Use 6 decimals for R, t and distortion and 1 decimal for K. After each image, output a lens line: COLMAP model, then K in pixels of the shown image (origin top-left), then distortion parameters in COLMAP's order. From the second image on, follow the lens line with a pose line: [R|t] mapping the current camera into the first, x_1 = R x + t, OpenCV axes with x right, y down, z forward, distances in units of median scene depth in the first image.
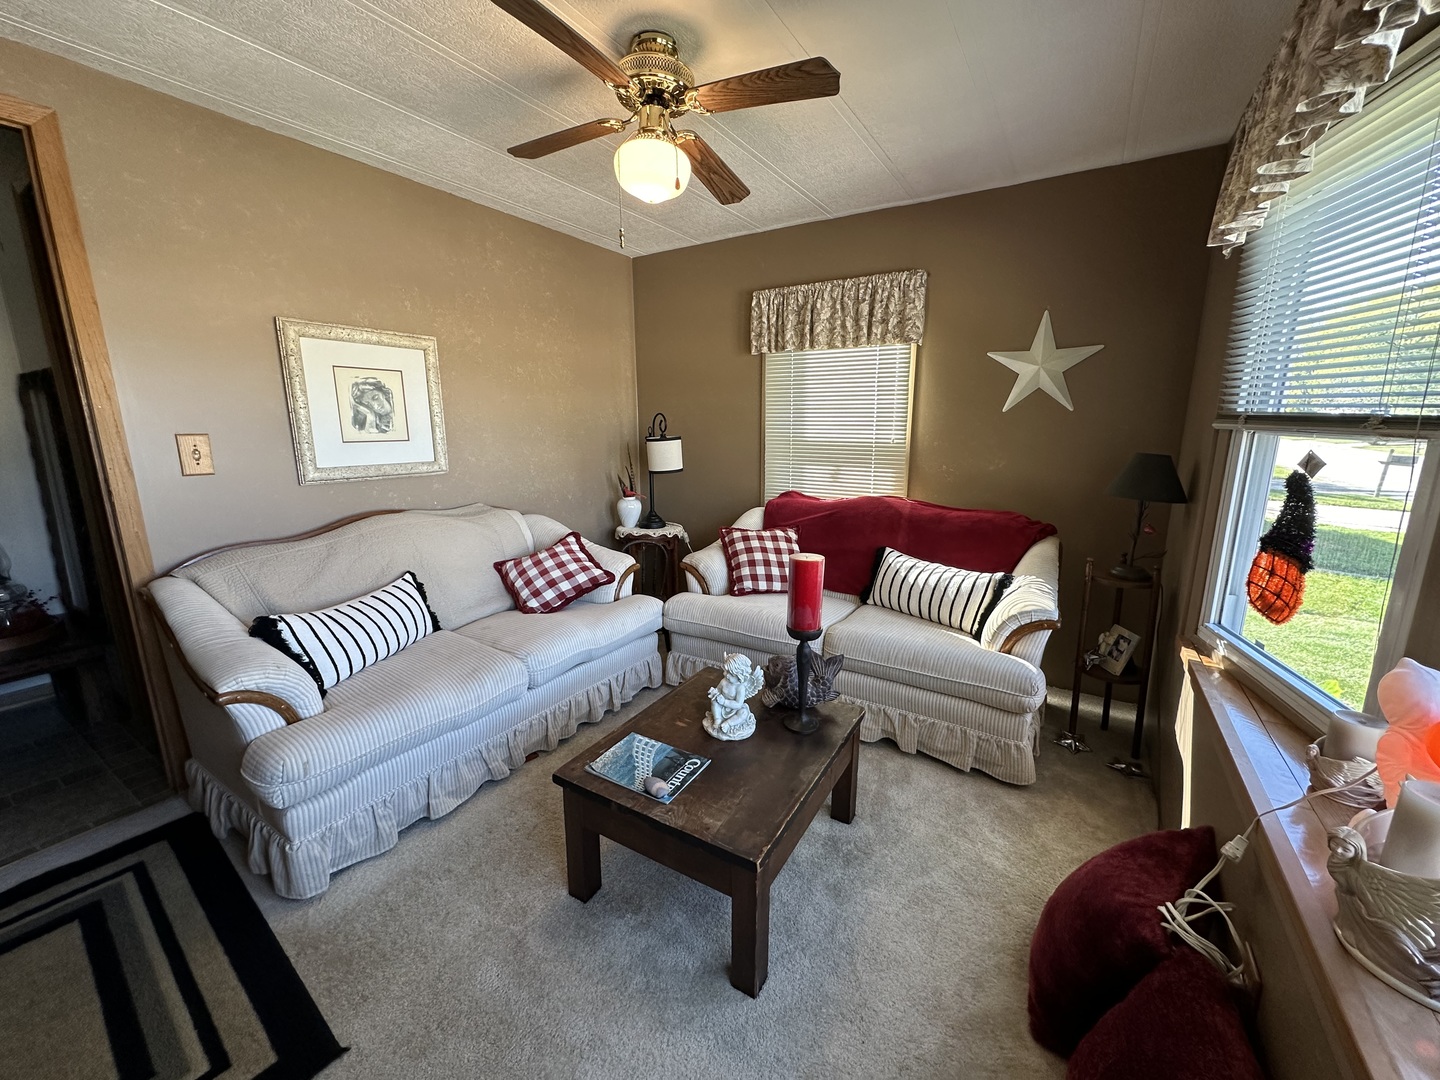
lens RADIAL K [[574.6, 0, 720.3], [0, 574.6, 537.5], [0, 0, 1]] dist [-0.004449, 0.001122]
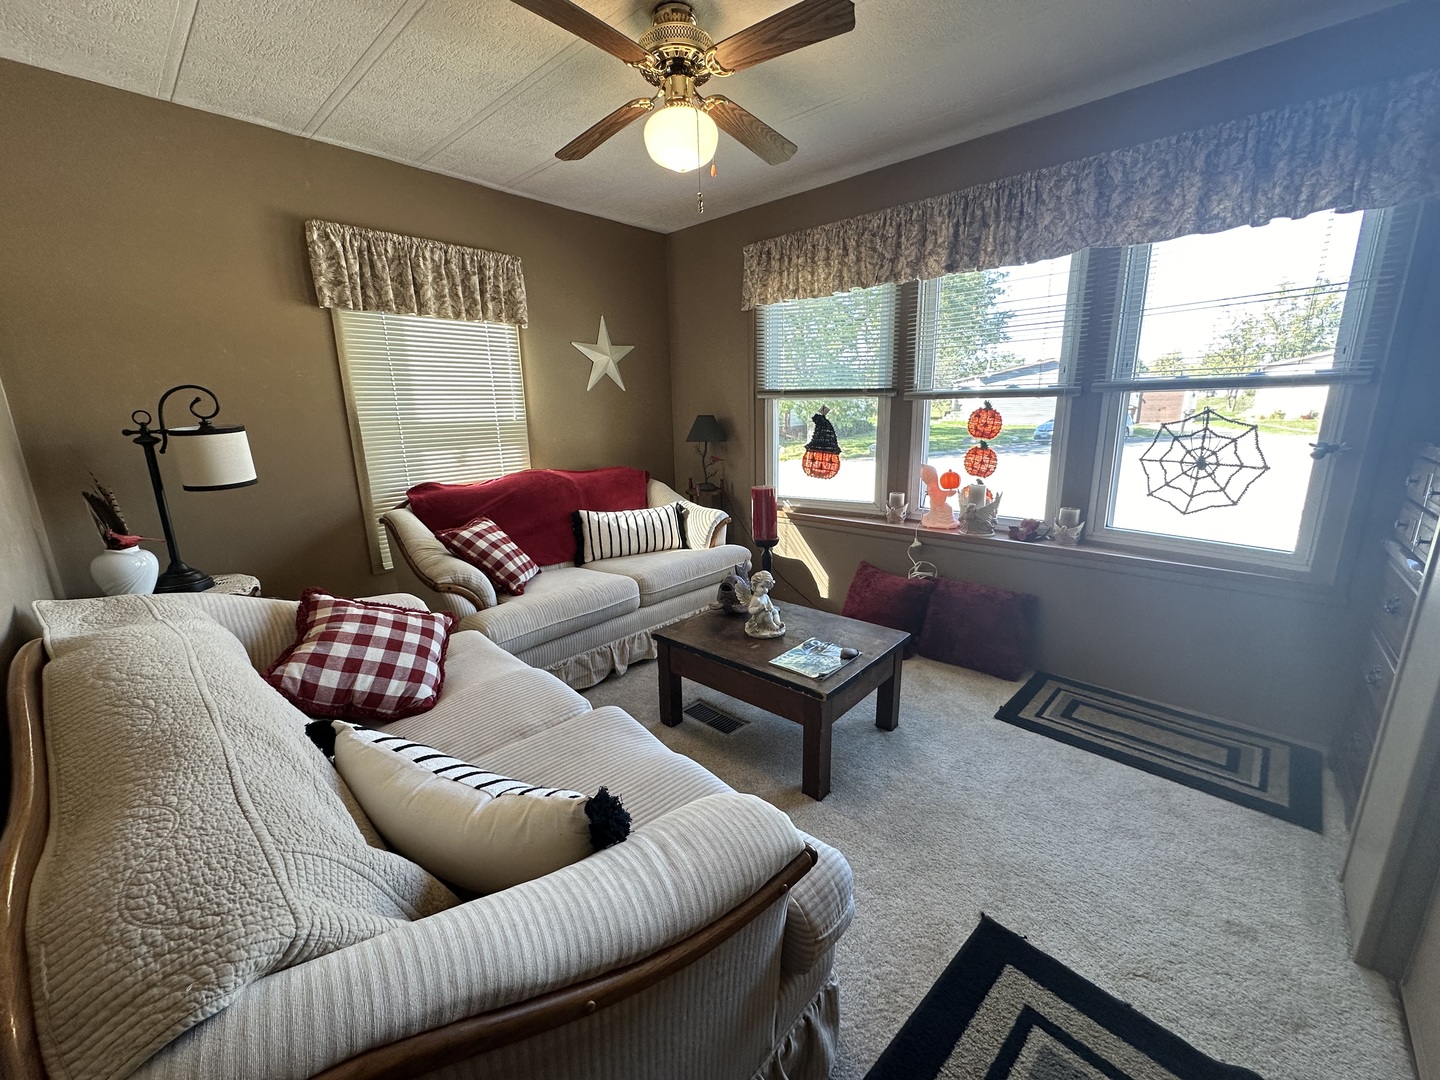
lens RADIAL K [[574.6, 0, 720.9], [0, 574.6, 541.1], [0, 0, 1]] dist [-0.004449, 0.001122]
pose [[0.173474, -0.231124, 0.957334, -0.705336], [0.216480, 0.957246, 0.191876, -0.076109], [-0.960751, 0.173958, 0.216091, 0.470280]]
